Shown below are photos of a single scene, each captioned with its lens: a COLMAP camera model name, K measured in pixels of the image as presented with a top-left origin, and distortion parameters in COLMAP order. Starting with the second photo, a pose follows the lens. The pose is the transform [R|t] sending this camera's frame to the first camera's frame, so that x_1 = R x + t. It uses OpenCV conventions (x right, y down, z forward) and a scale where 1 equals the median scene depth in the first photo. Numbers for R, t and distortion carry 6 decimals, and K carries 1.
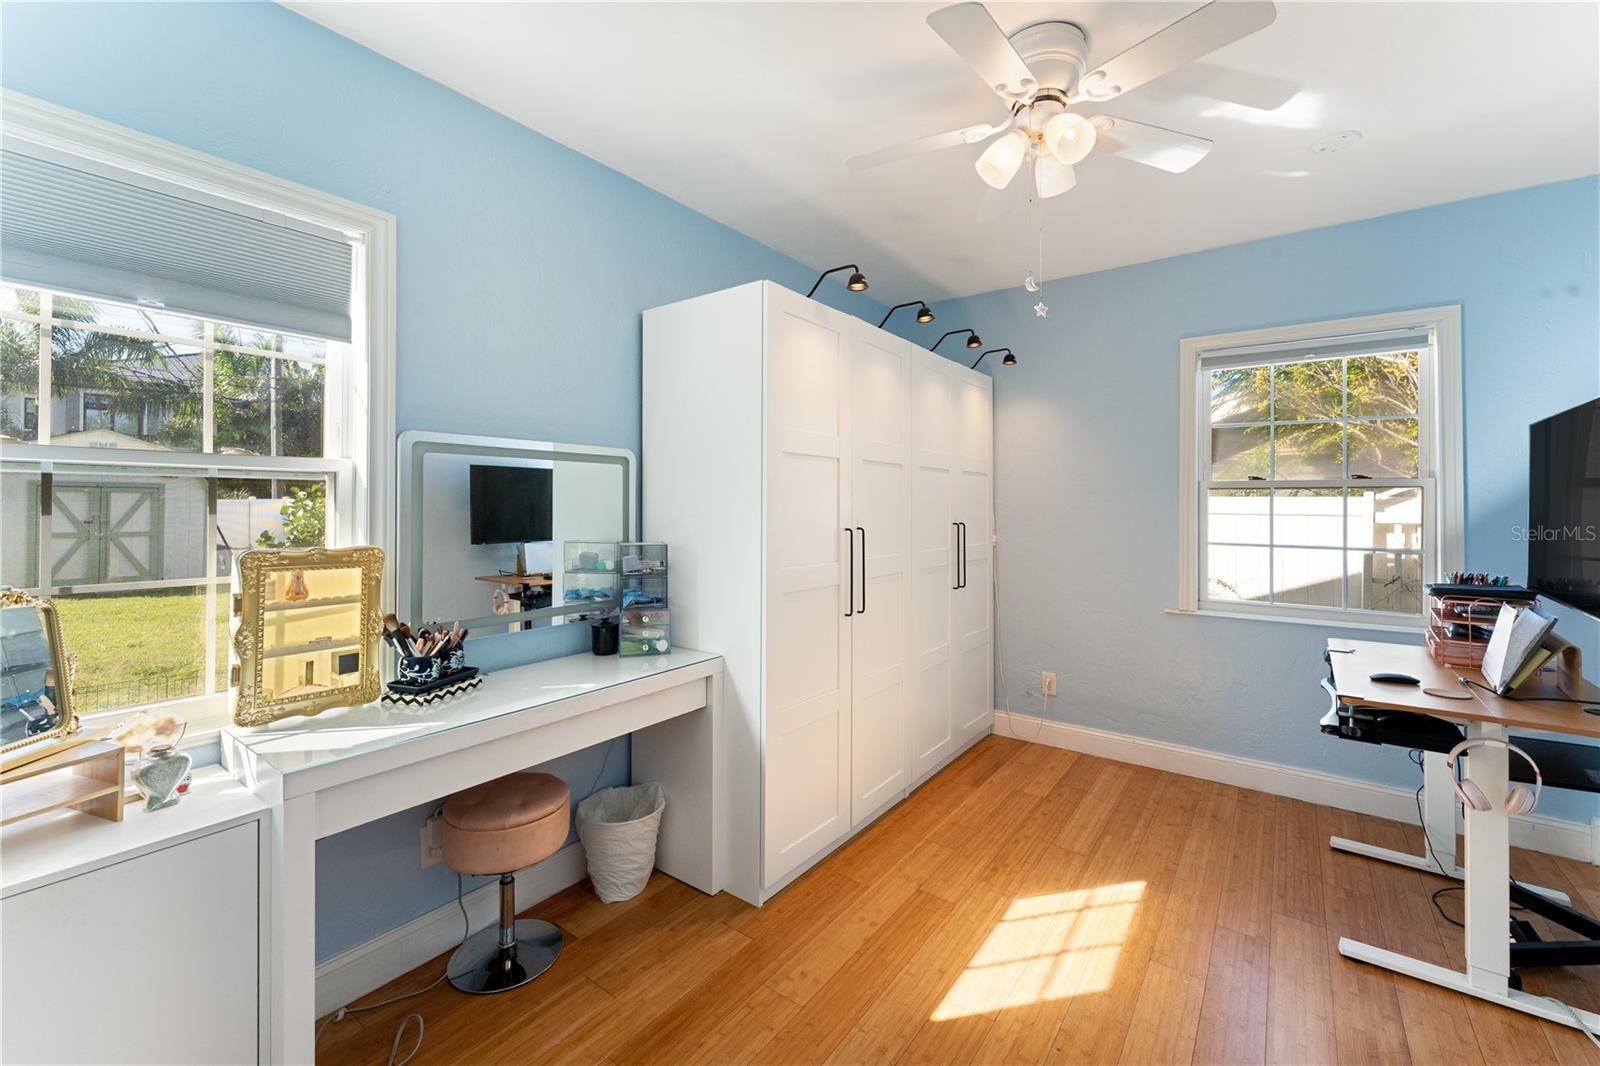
lens RADIAL K [[659.7, 0, 795.6], [0, 659.7, 498.5], [0, 0, 1]] dist [0.000348, 0.000007]
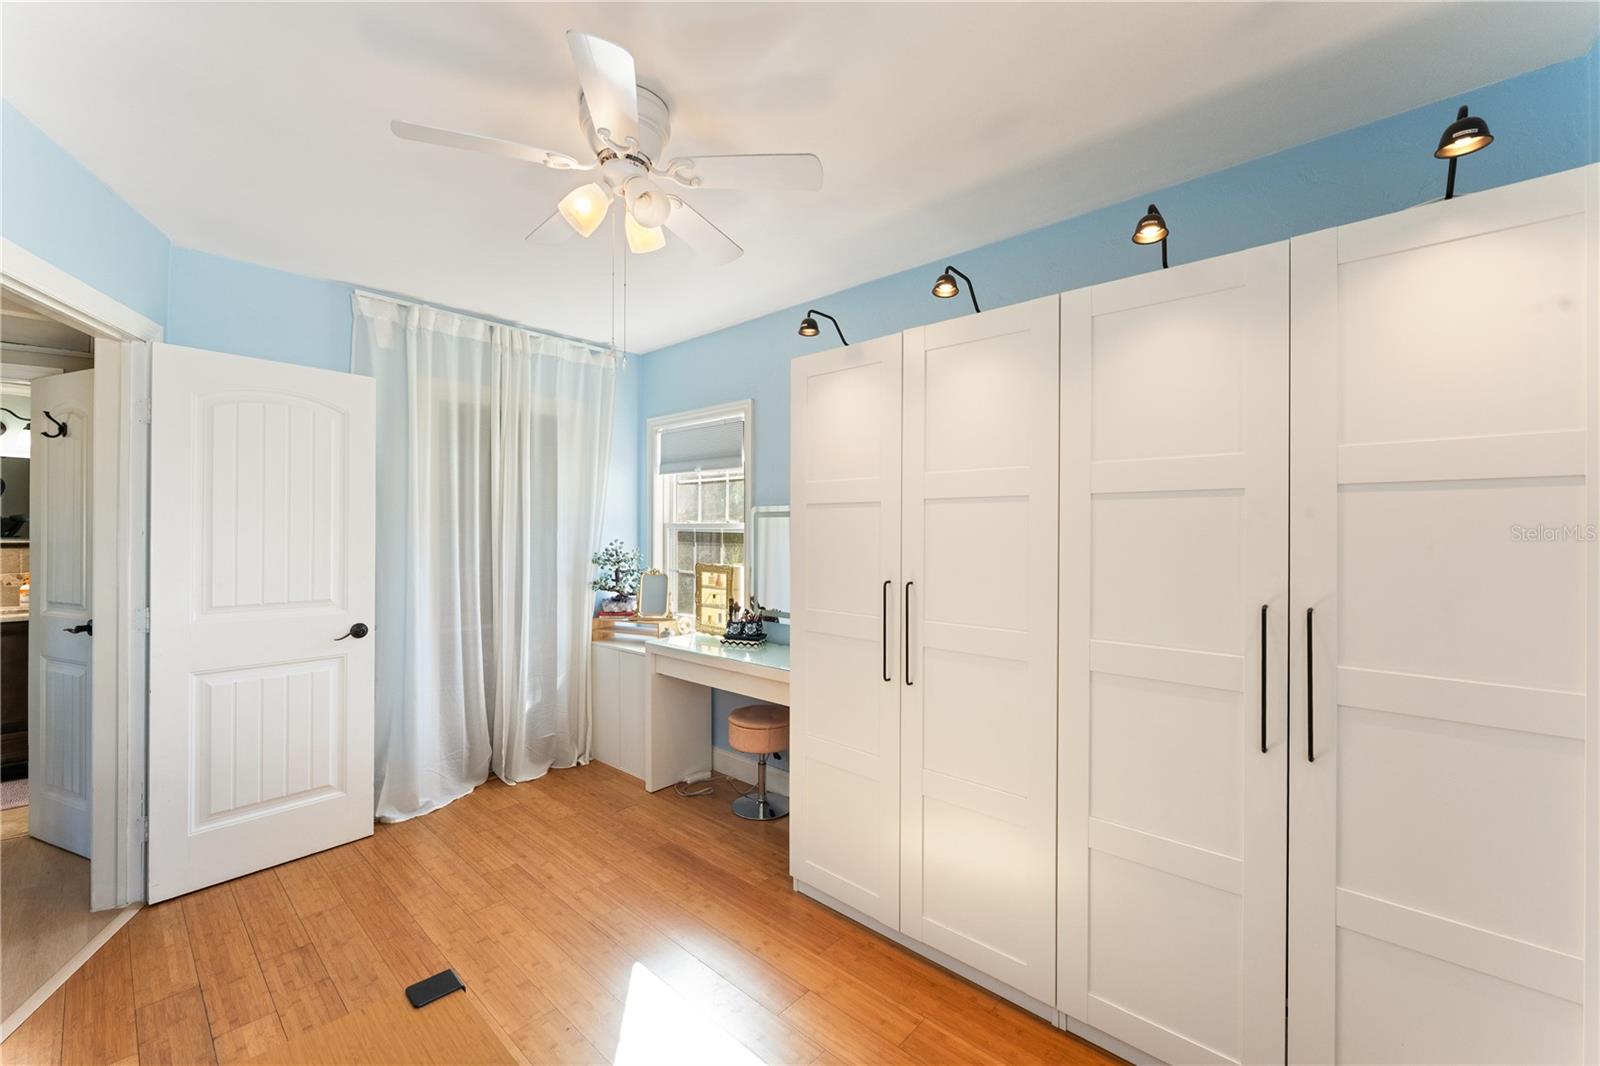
lens RADIAL K [[646.1, 0, 800.0], [0, 646.1, 533.0], [0, 0, 1]] dist [-0.002340, -0.000594]
pose [[-0.093719, 0.003345, -0.995593, 1.286436], [-0.000550, 0.999994, 0.003412, -0.033199], [0.995599, 0.000868, -0.093716, 1.307020]]
